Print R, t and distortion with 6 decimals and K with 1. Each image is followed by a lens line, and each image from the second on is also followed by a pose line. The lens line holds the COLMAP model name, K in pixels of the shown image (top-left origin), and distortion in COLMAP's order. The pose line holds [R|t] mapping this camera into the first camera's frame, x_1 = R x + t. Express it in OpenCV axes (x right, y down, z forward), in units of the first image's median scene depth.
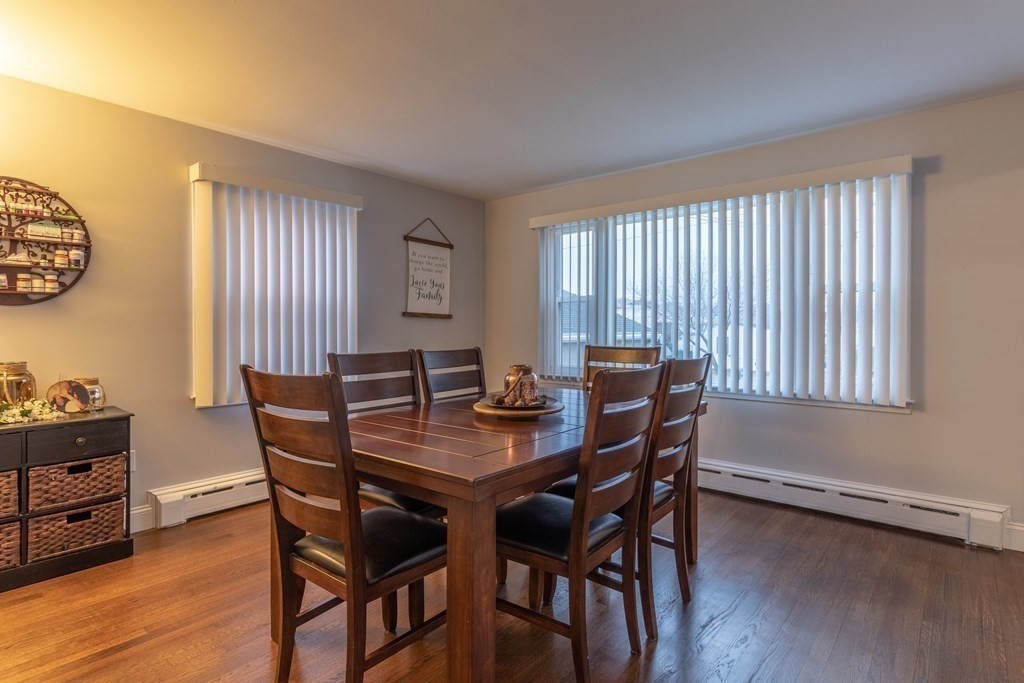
lens RADIAL K [[550.8, 0, 516.3], [0, 550.8, 331.7], [0, 0, 1]] dist [0.001155, 0.000670]
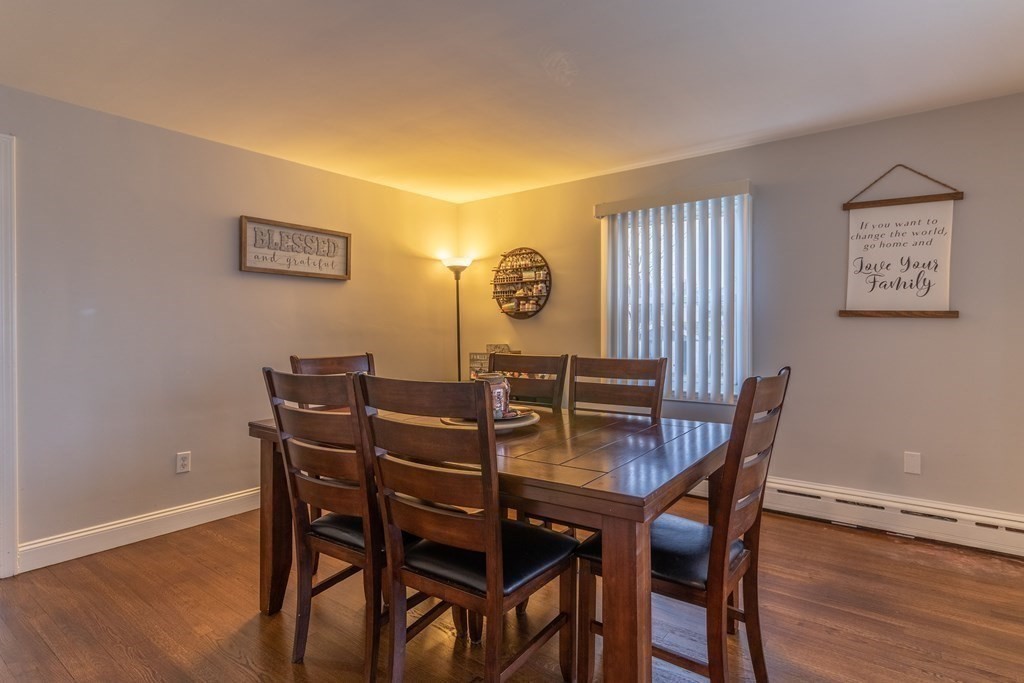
lens RADIAL K [[550.8, 0, 516.3], [0, 550.8, 331.7], [0, 0, 1]] dist [0.001155, 0.000670]
pose [[0.006619, 0.007384, -0.999951, 0.819556], [-0.004948, 0.999961, 0.007352, -0.017493], [0.999966, 0.004899, 0.006655, 0.899746]]
